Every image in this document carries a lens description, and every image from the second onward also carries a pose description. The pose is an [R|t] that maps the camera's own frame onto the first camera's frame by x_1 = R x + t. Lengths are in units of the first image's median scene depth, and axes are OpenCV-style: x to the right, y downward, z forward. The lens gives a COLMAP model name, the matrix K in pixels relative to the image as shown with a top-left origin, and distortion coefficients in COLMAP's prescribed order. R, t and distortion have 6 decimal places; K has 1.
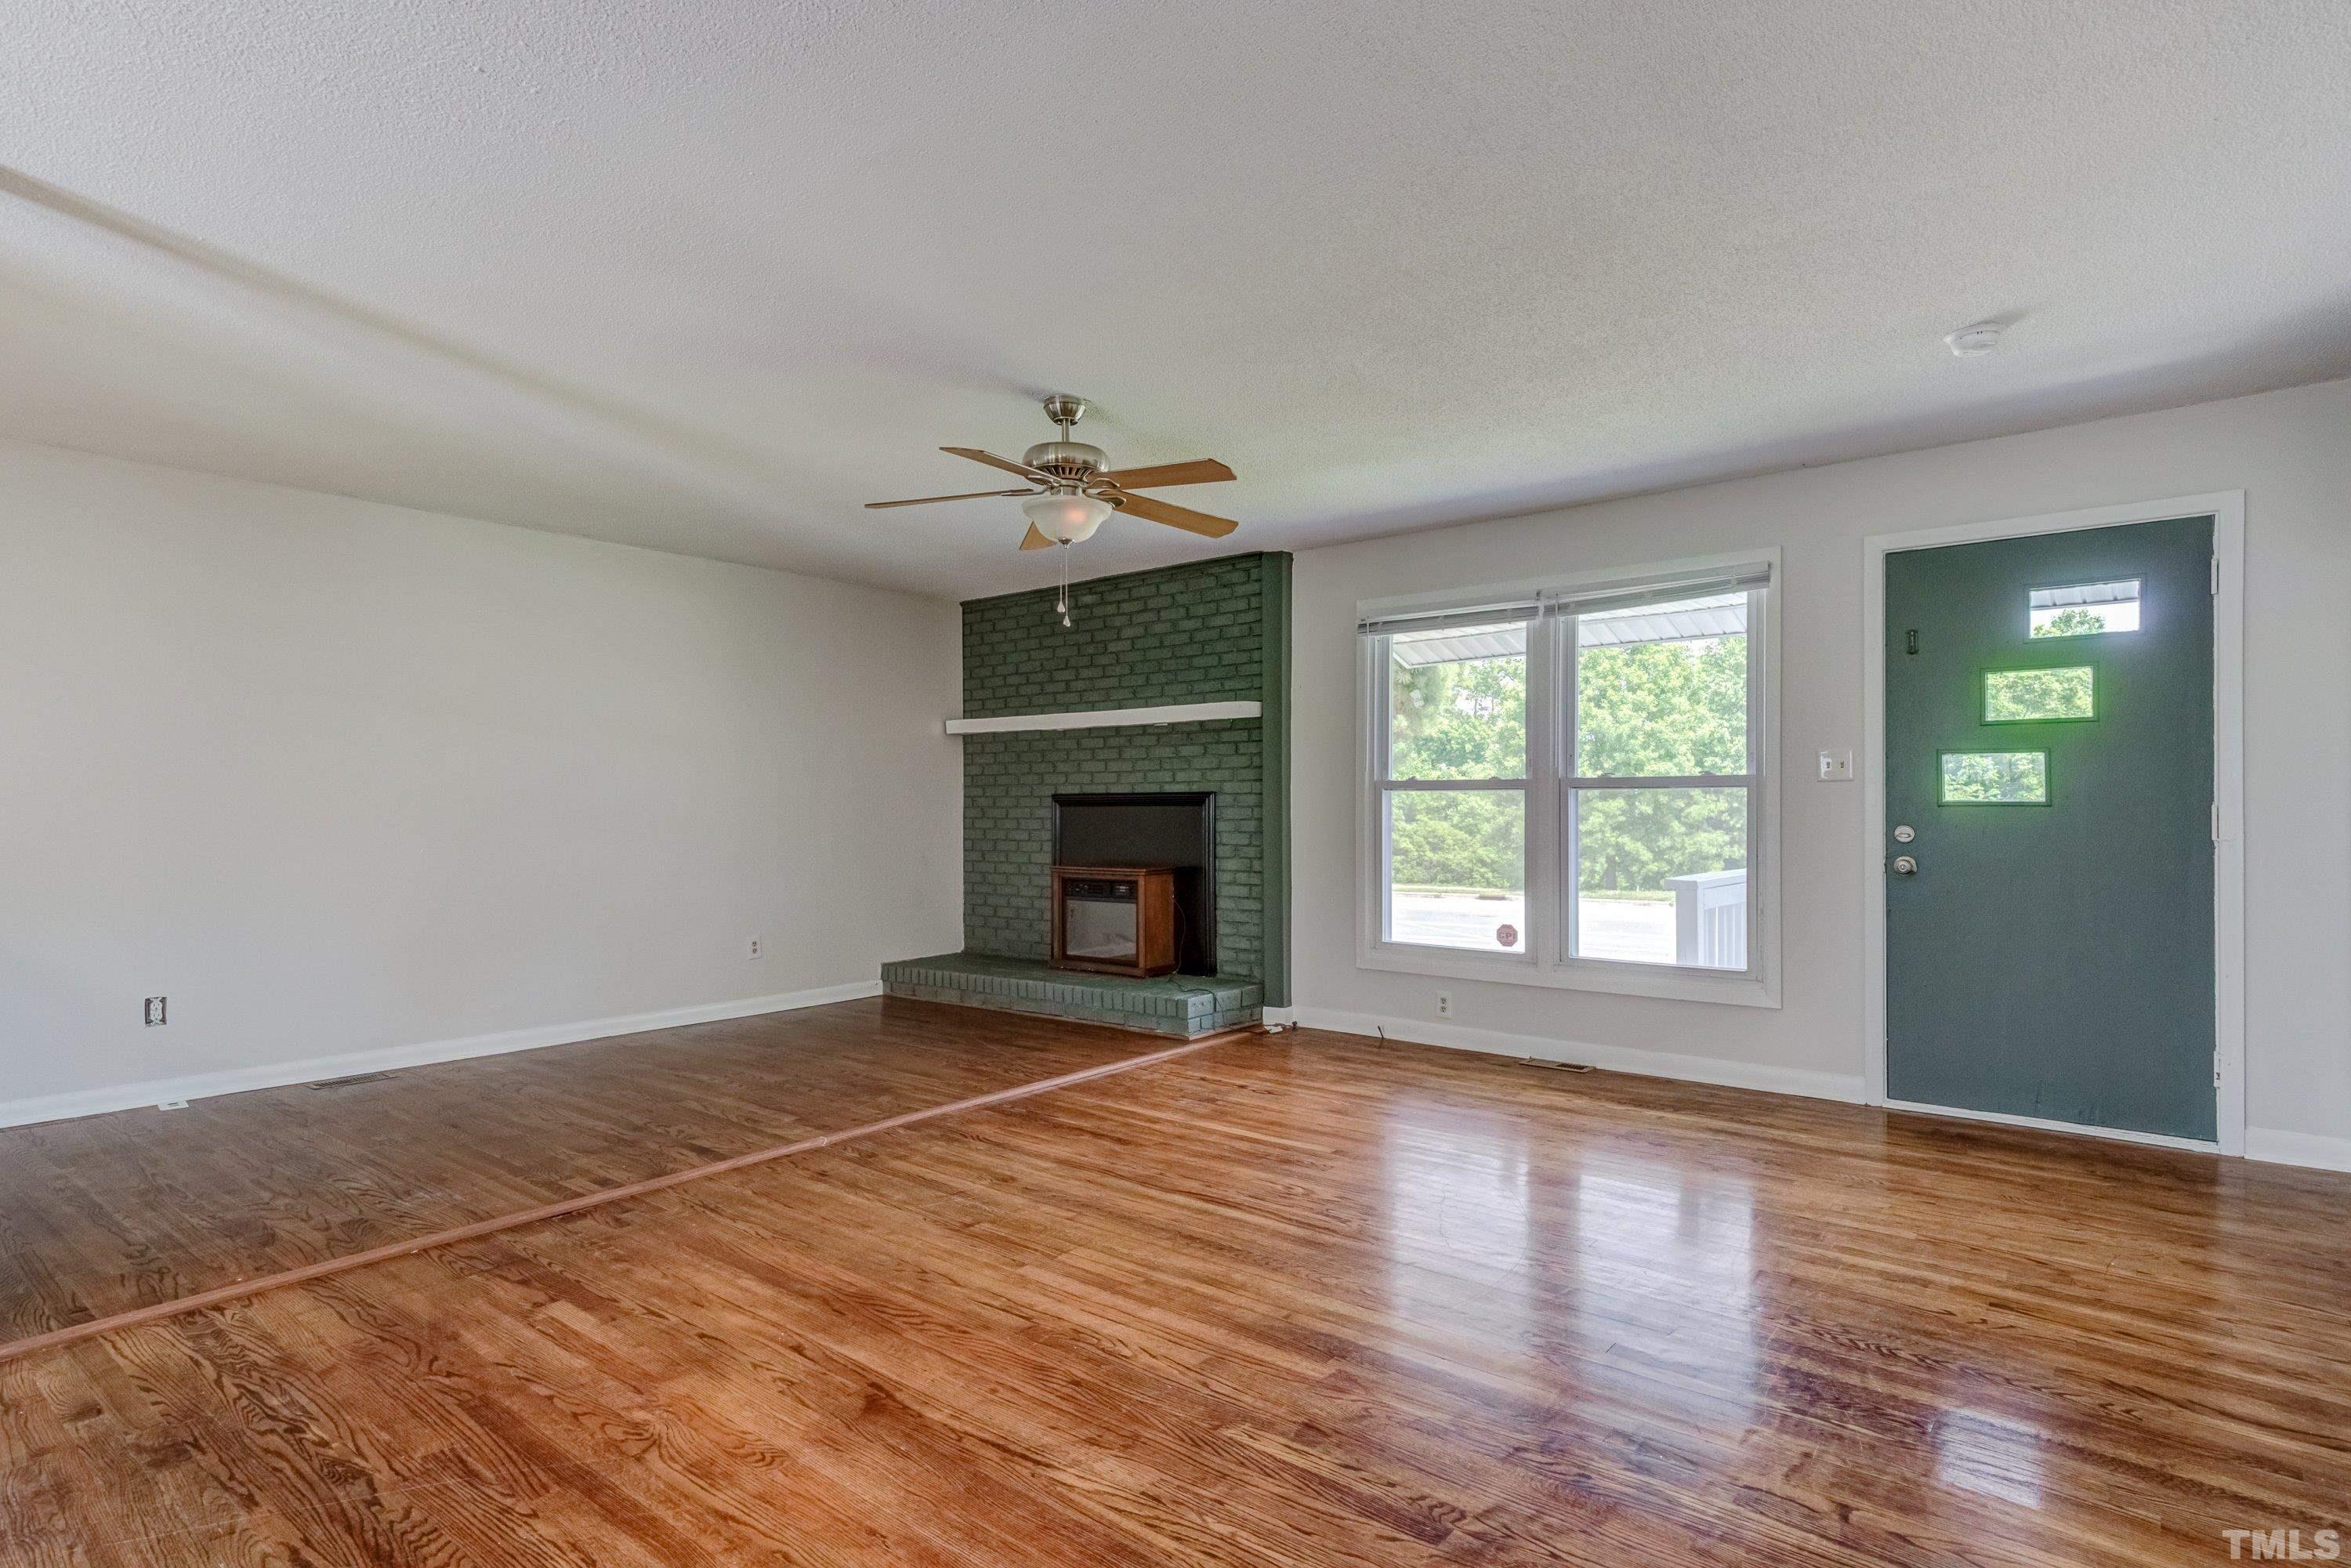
lens RADIAL K [[1142.7, 0, 1156.8], [0, 1142.7, 799.1], [0, 0, 1]] dist [0.041383, -0.022274]
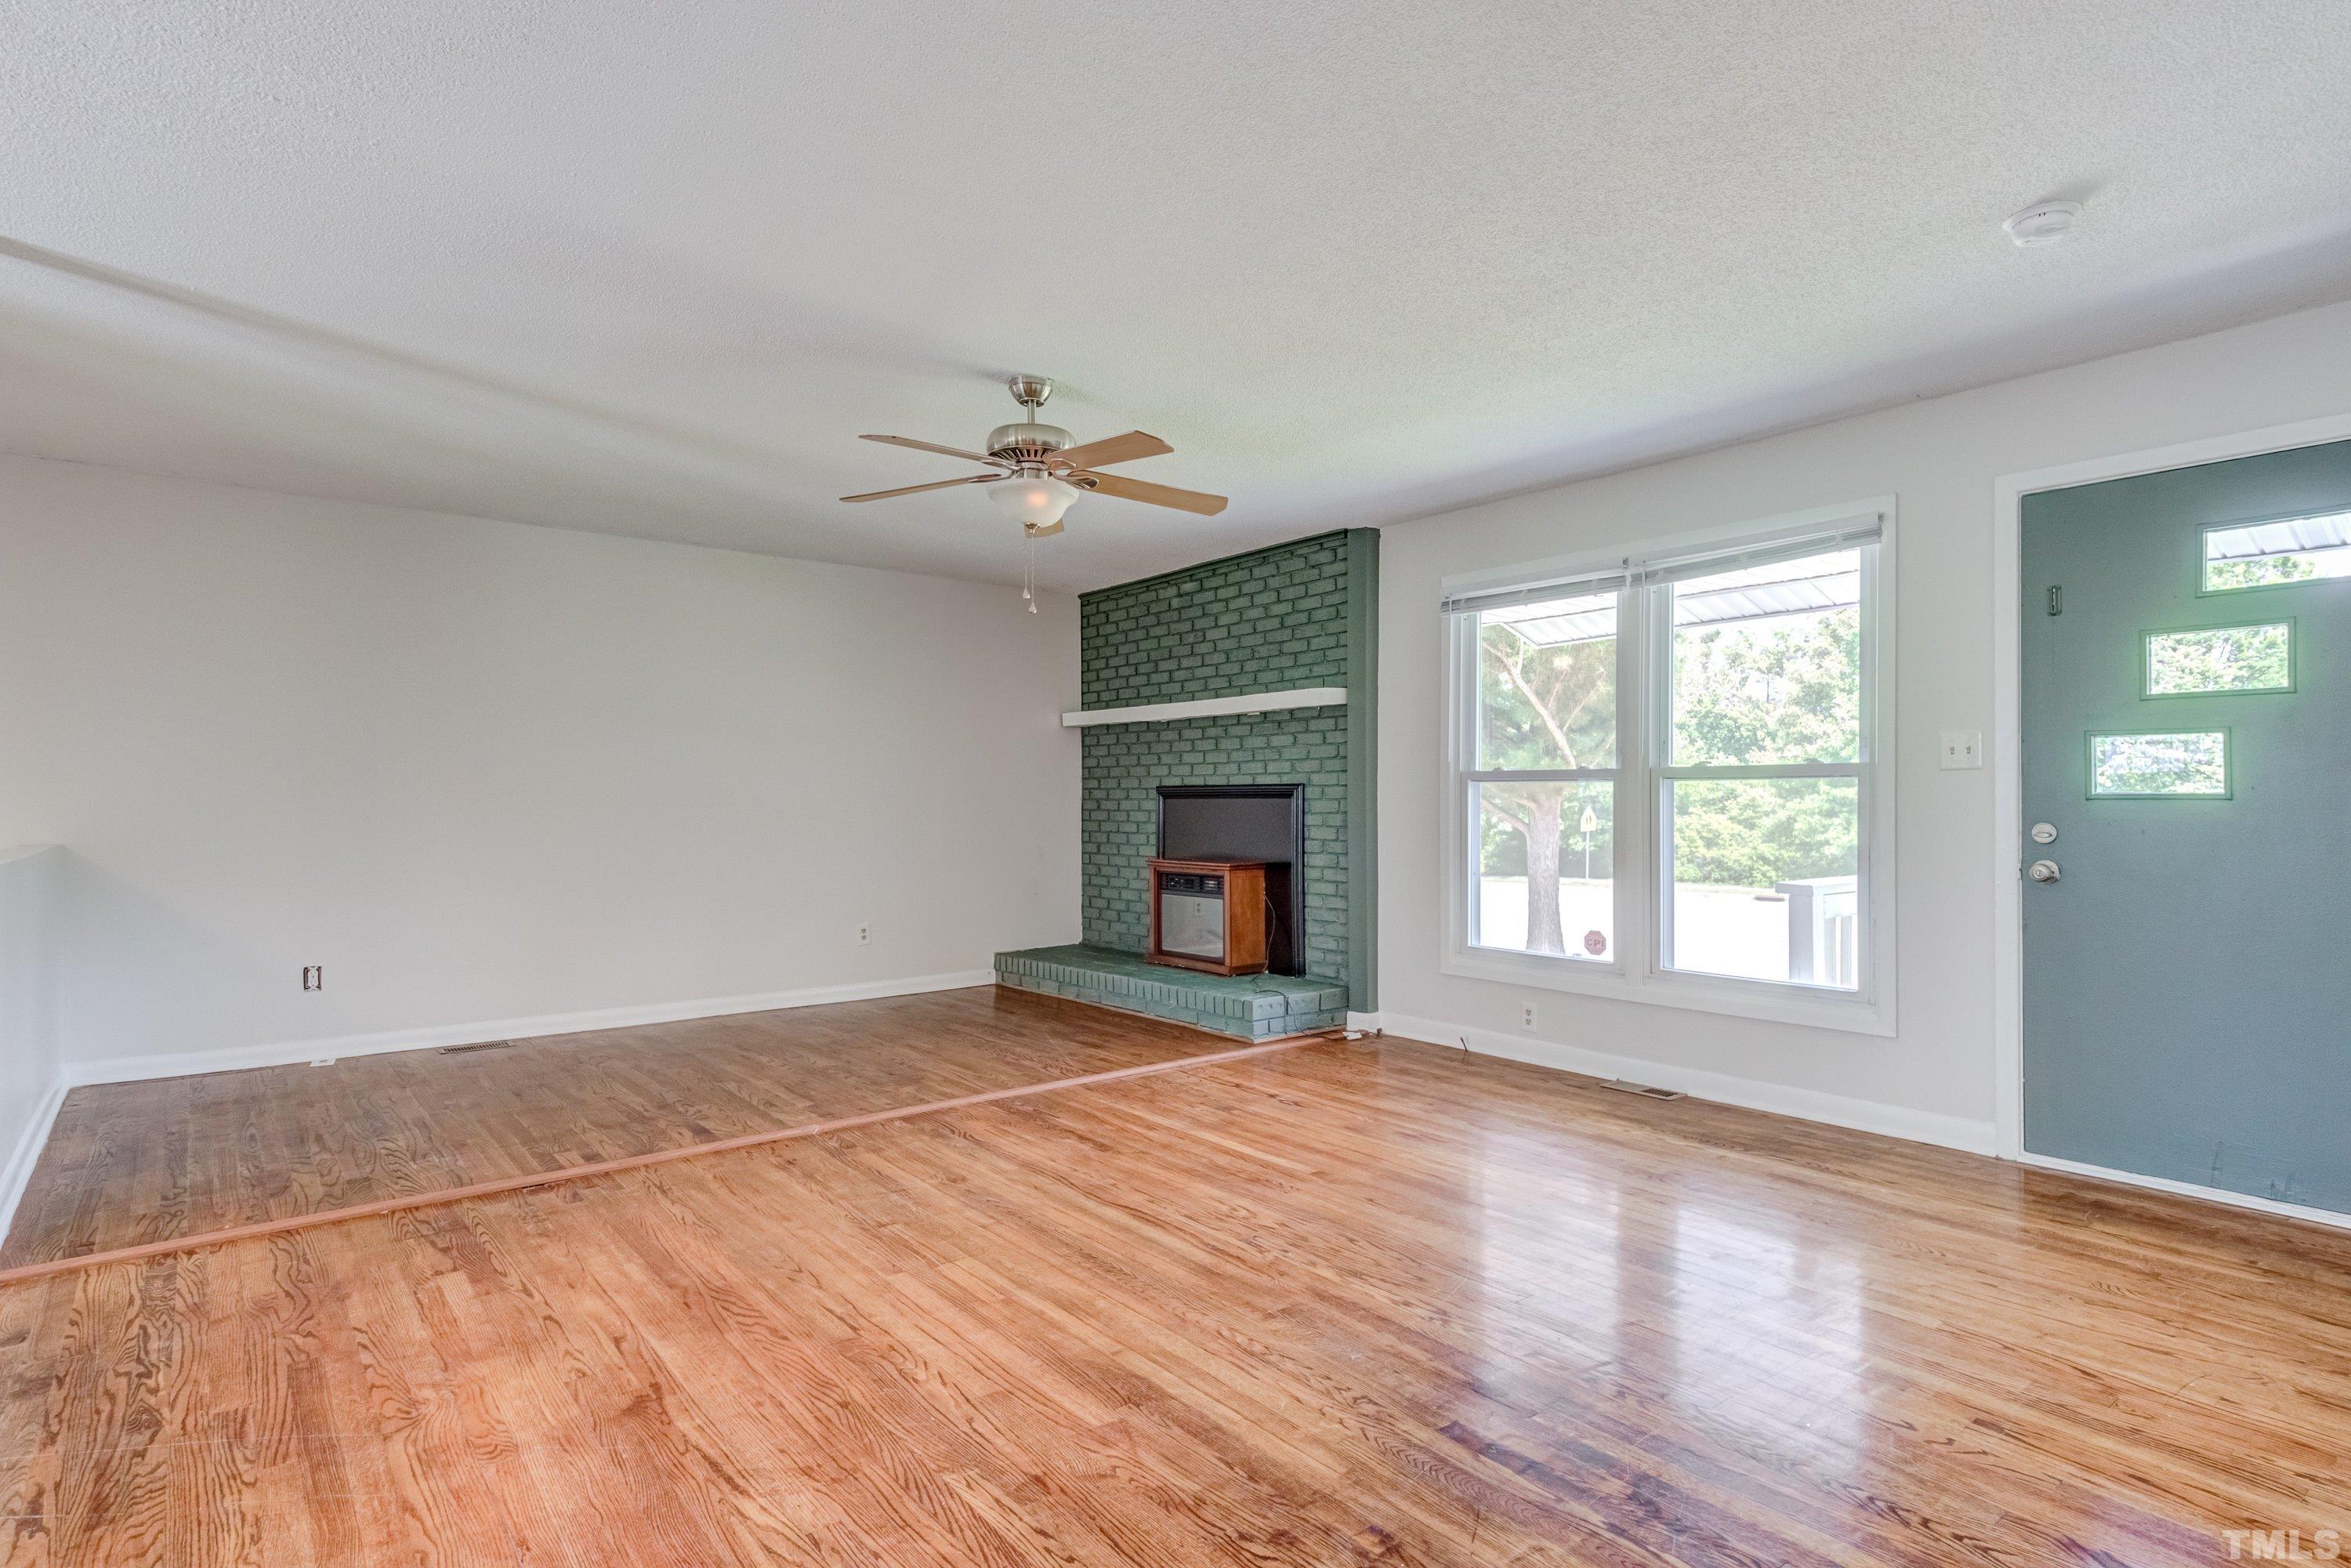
lens RADIAL K [[1148.7, 0, 1167.8], [0, 1148.7, 789.5], [0, 0, 1]] dist [0.035571, -0.013954]
pose [[0.979945, -0.000643, -0.199265, 0.163480], [0.000356, 0.999999, -0.001473, 0.000039], [0.199266, 0.001372, 0.979944, 0.048243]]
